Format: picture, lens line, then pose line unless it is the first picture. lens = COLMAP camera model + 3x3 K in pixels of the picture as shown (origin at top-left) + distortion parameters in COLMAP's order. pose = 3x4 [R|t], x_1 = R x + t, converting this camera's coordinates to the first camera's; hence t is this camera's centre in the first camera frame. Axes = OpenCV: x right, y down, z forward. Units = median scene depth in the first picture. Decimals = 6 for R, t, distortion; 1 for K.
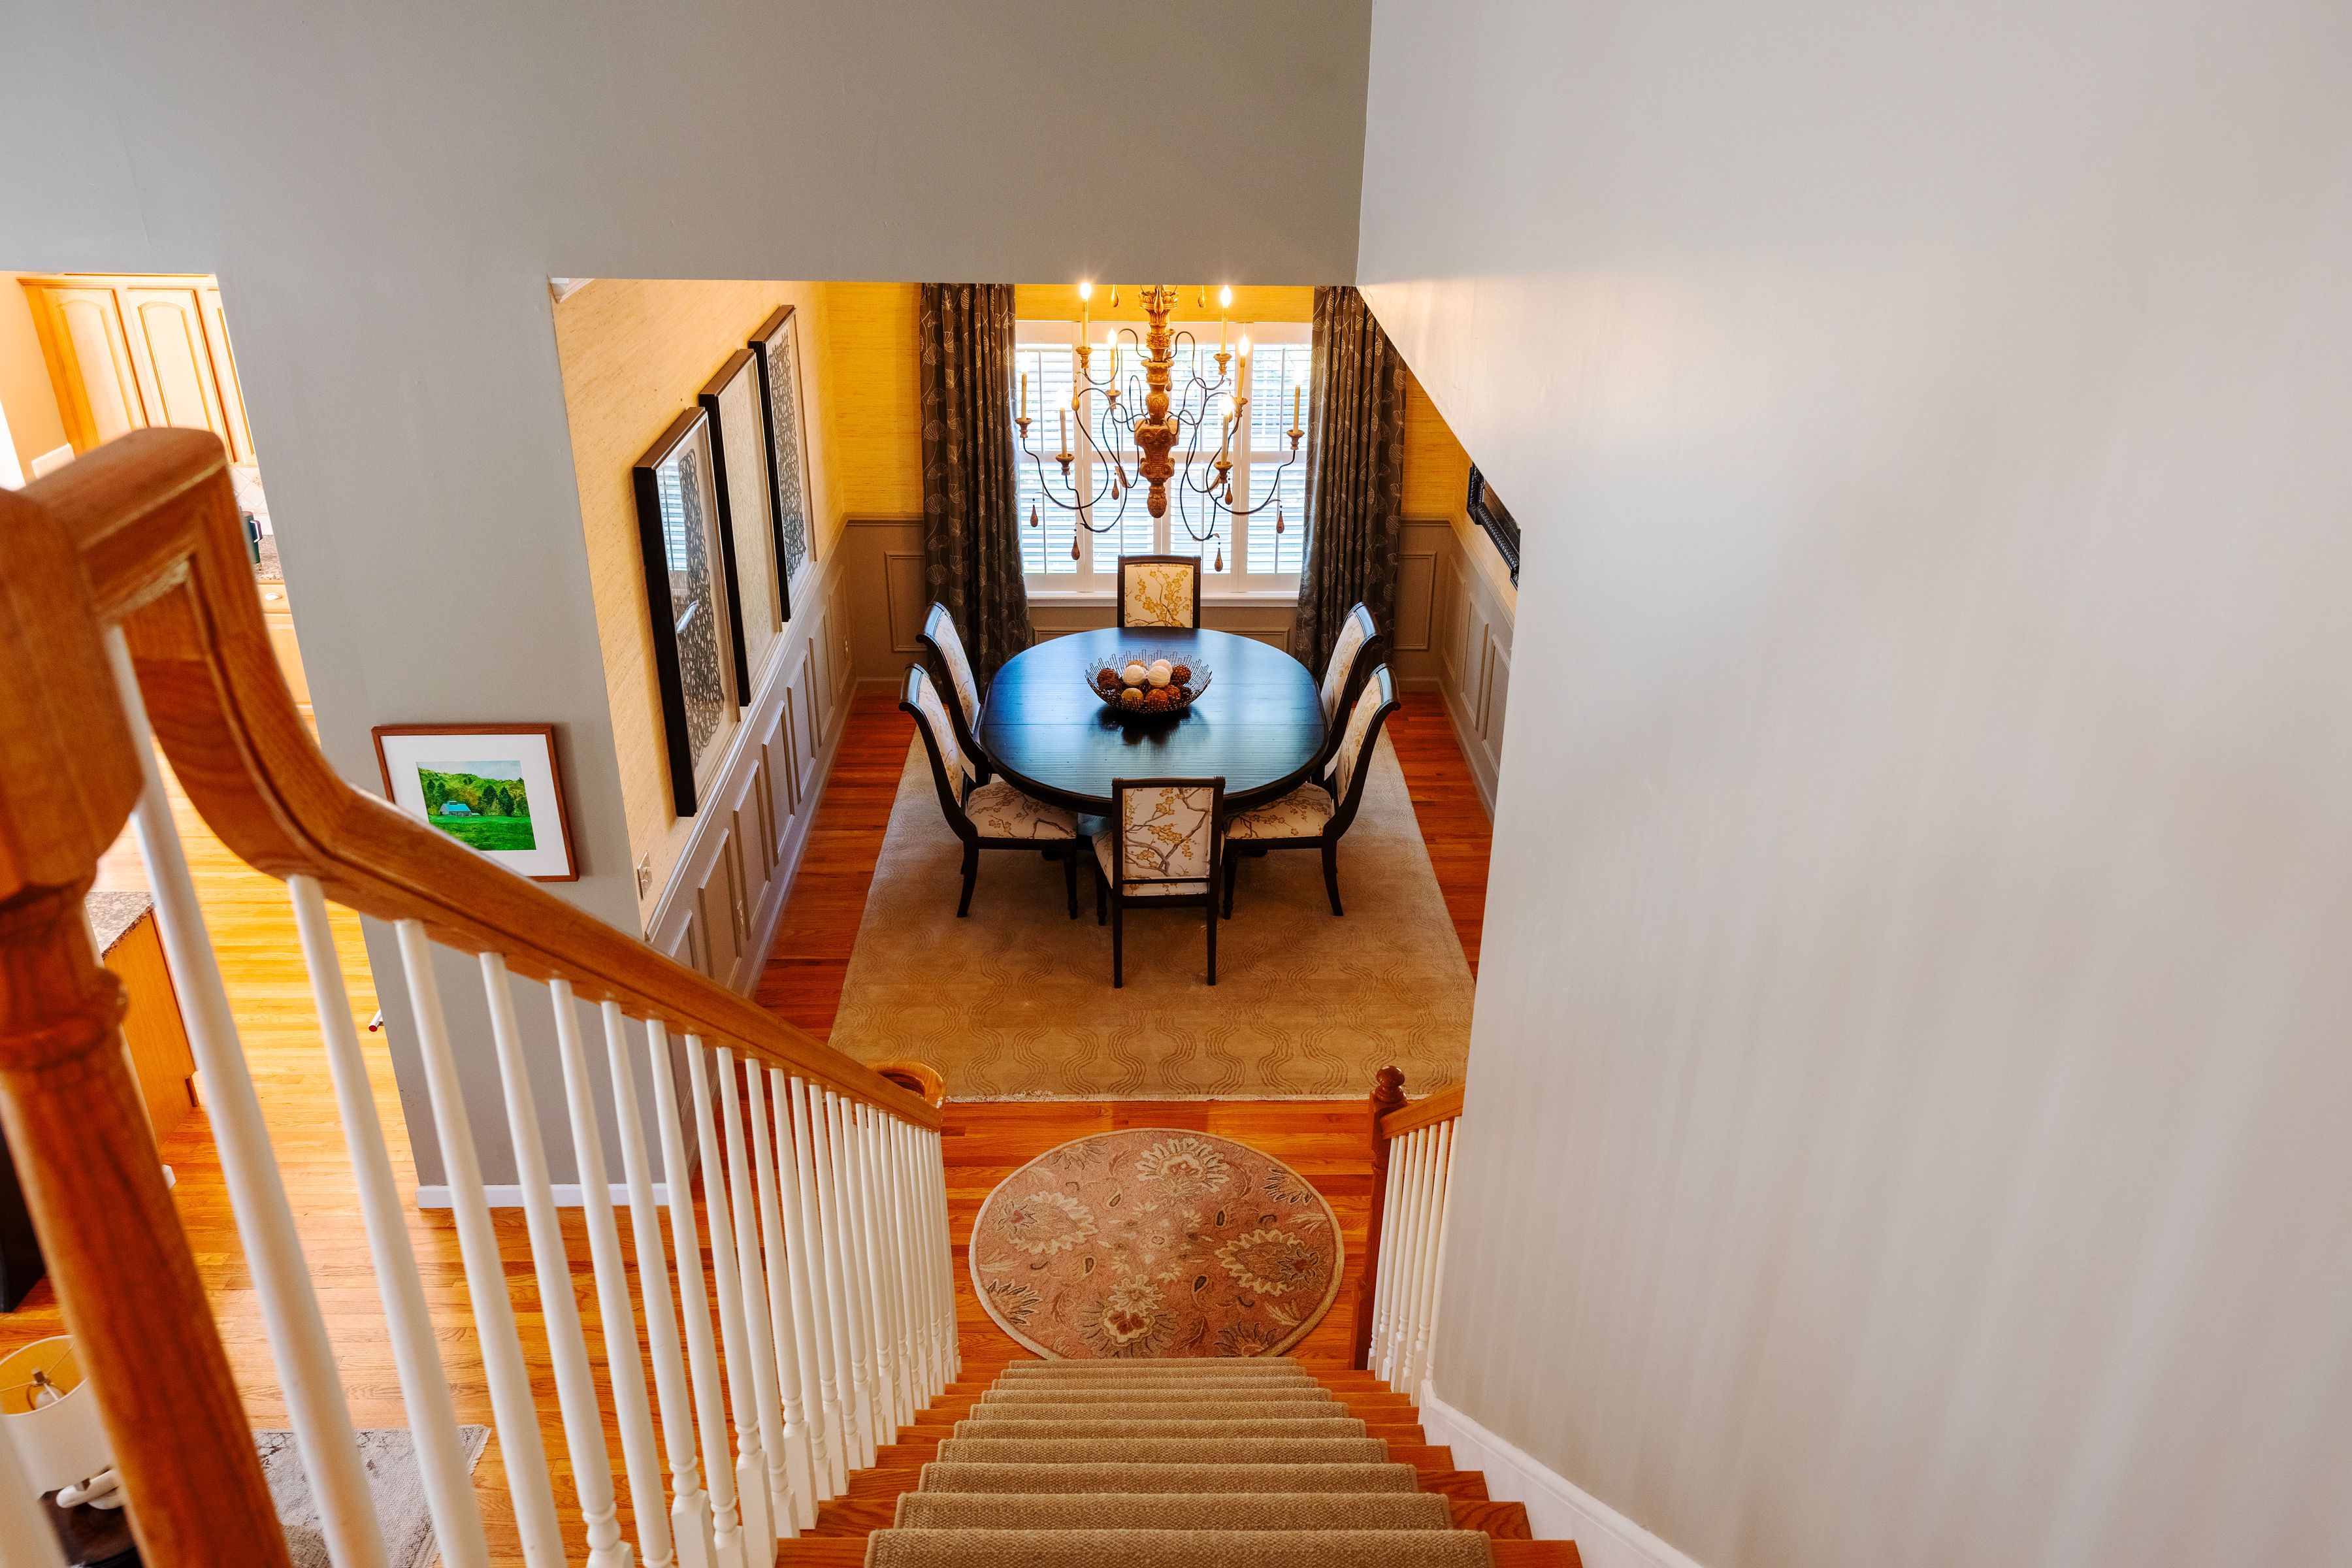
lens RADIAL K [[1838.9, 0, 1168.5], [0, 1838.9, 676.2], [0, 0, 1]] dist [-0.001167, 0.001647]
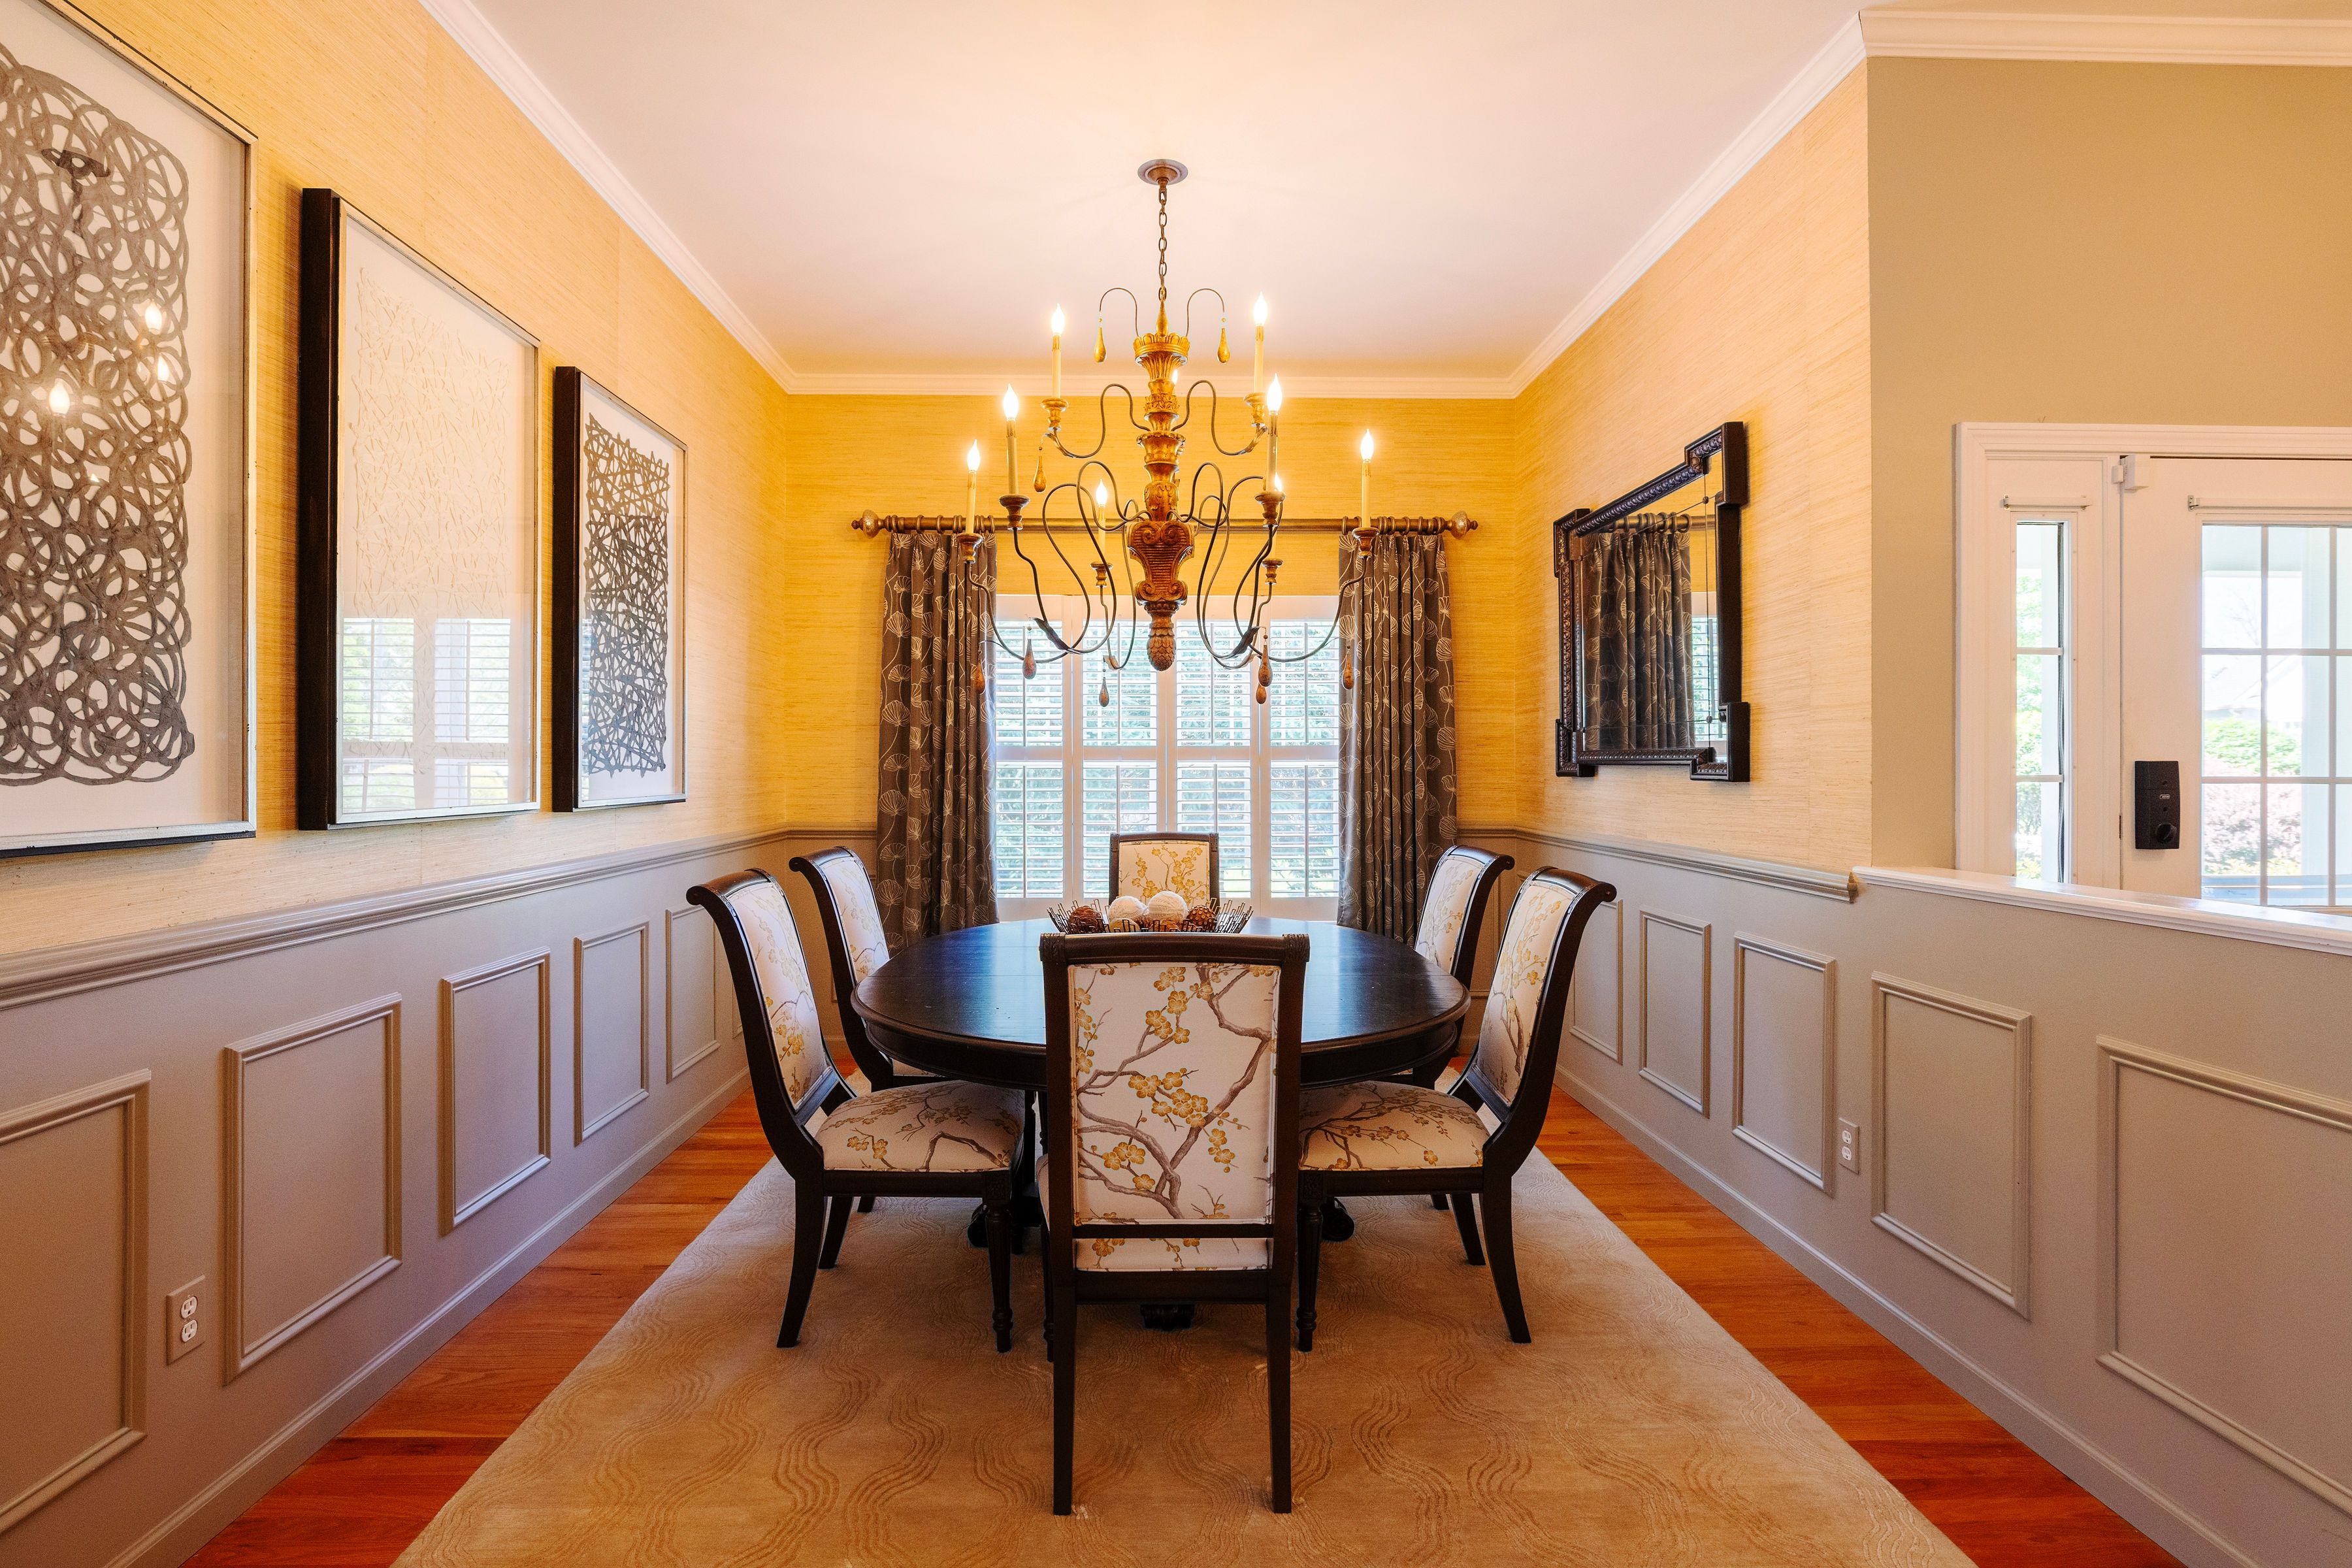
lens RADIAL K [[1082.9, 0, 1160.8], [0, 1082.9, 760.0], [0, 0, 1]] dist [-0.009680, 0.000562]
pose [[0.999876, -0.009412, -0.012651, 0.000115], [0.003442, 0.913246, -0.407393, 0.090627], [0.015388, 0.407299, 0.913165, 0.571884]]
